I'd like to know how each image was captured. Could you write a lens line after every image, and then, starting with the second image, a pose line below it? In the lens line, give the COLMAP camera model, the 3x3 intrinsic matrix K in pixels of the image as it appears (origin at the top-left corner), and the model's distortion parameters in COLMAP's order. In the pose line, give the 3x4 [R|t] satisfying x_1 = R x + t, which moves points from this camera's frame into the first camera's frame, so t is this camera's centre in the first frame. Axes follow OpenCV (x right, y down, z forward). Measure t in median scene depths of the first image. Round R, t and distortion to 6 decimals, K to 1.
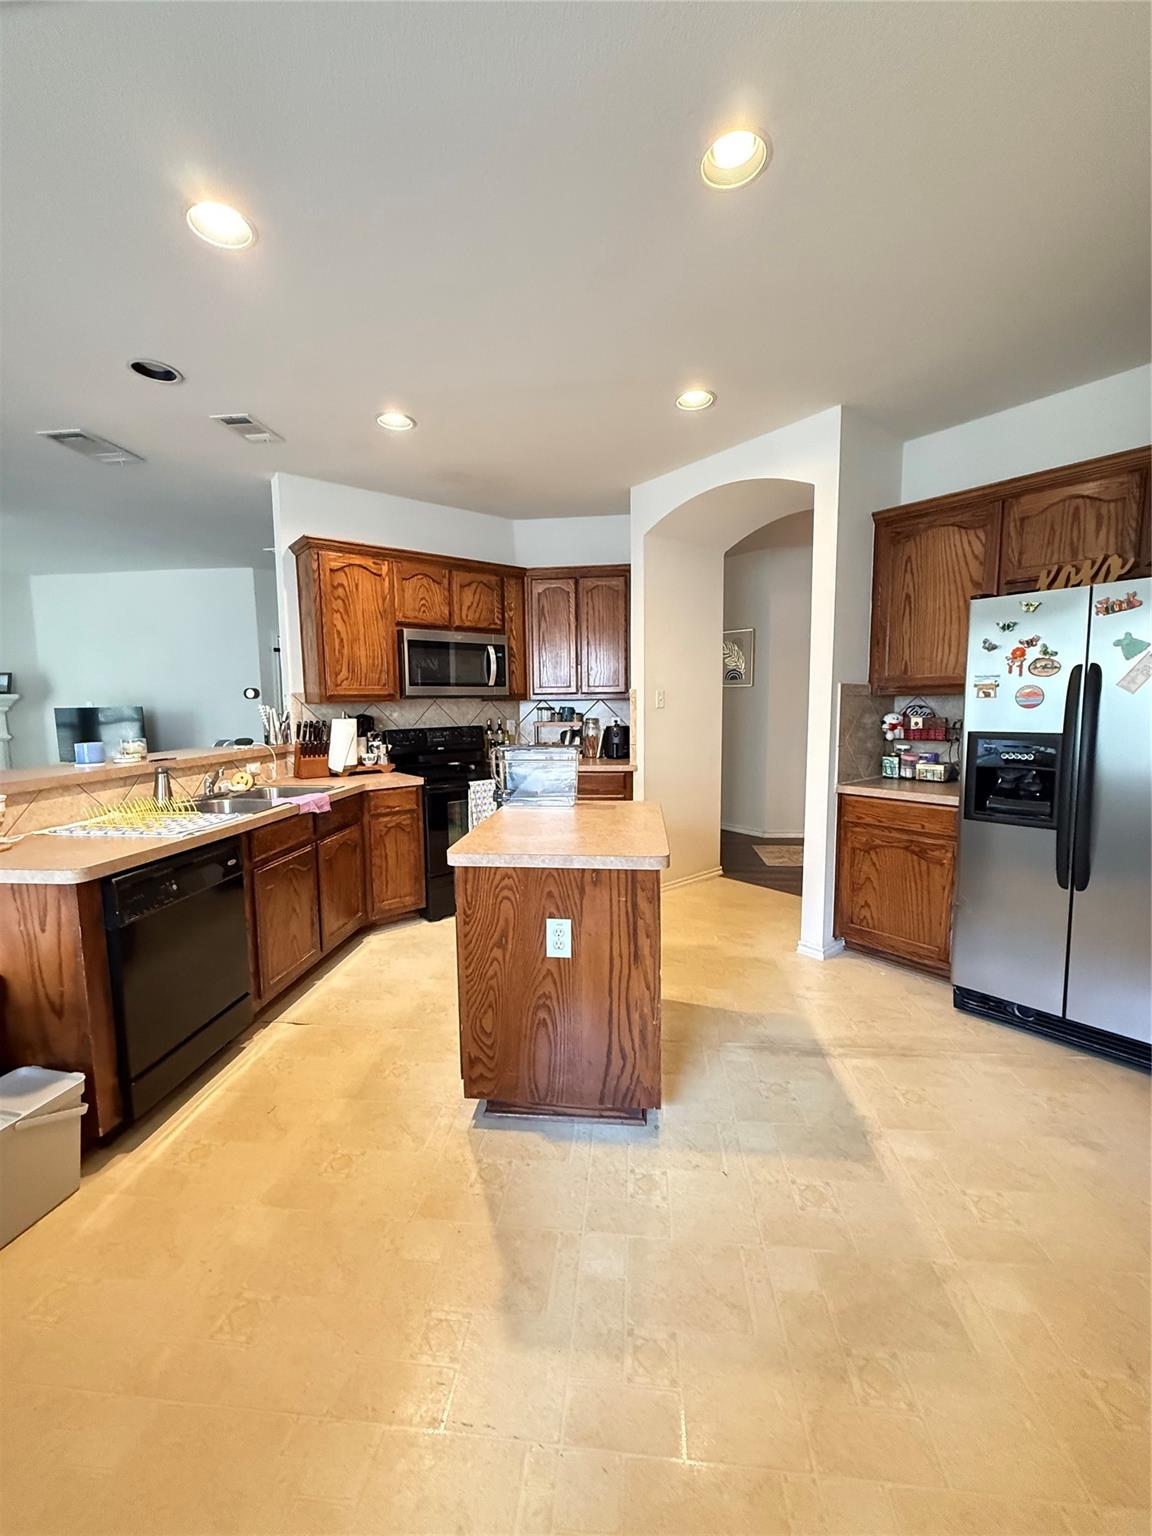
lens RADIAL K [[608.7, 0, 575.9], [0, 608.7, 763.4], [0, 0, 1]] dist [0.000495, -0.000065]
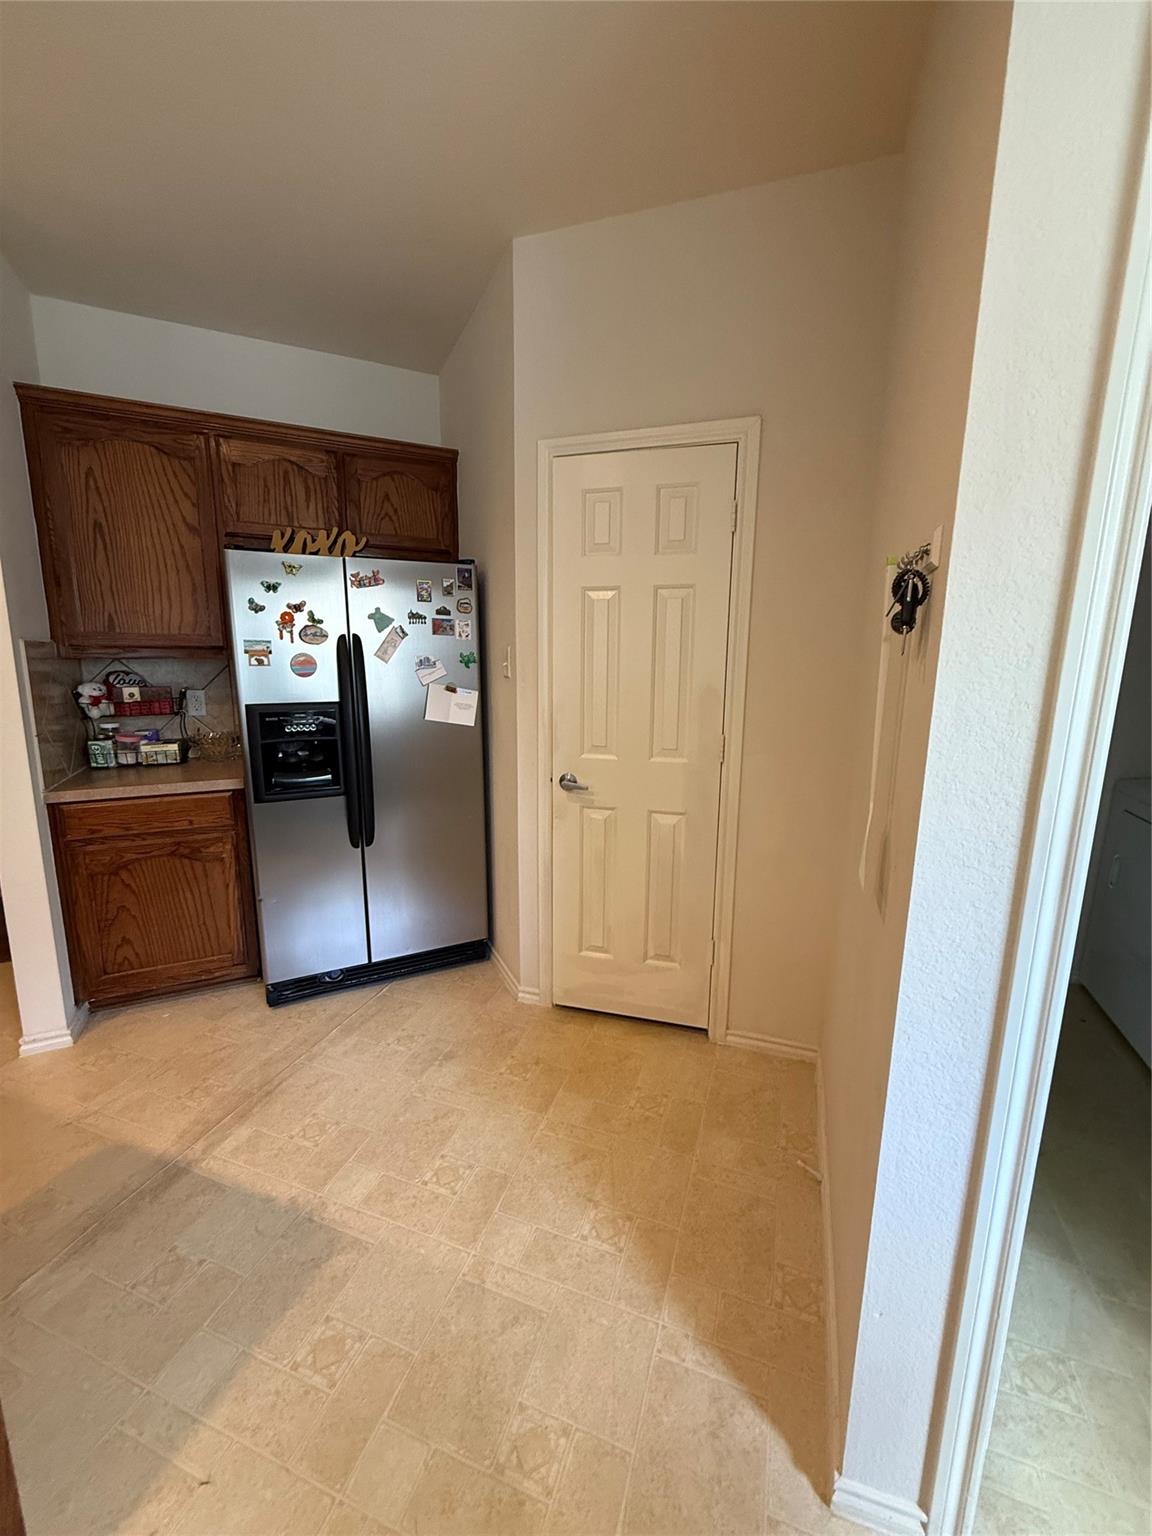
lens RADIAL K [[608.7, 0, 575.9], [0, 608.7, 763.4], [0, 0, 1]] dist [0.000495, -0.000065]
pose [[0.237250, -0.156143, 0.958818, -0.089228], [0.086702, 0.986463, 0.139191, -0.048096], [-0.967572, 0.050109, 0.247577, 0.322527]]
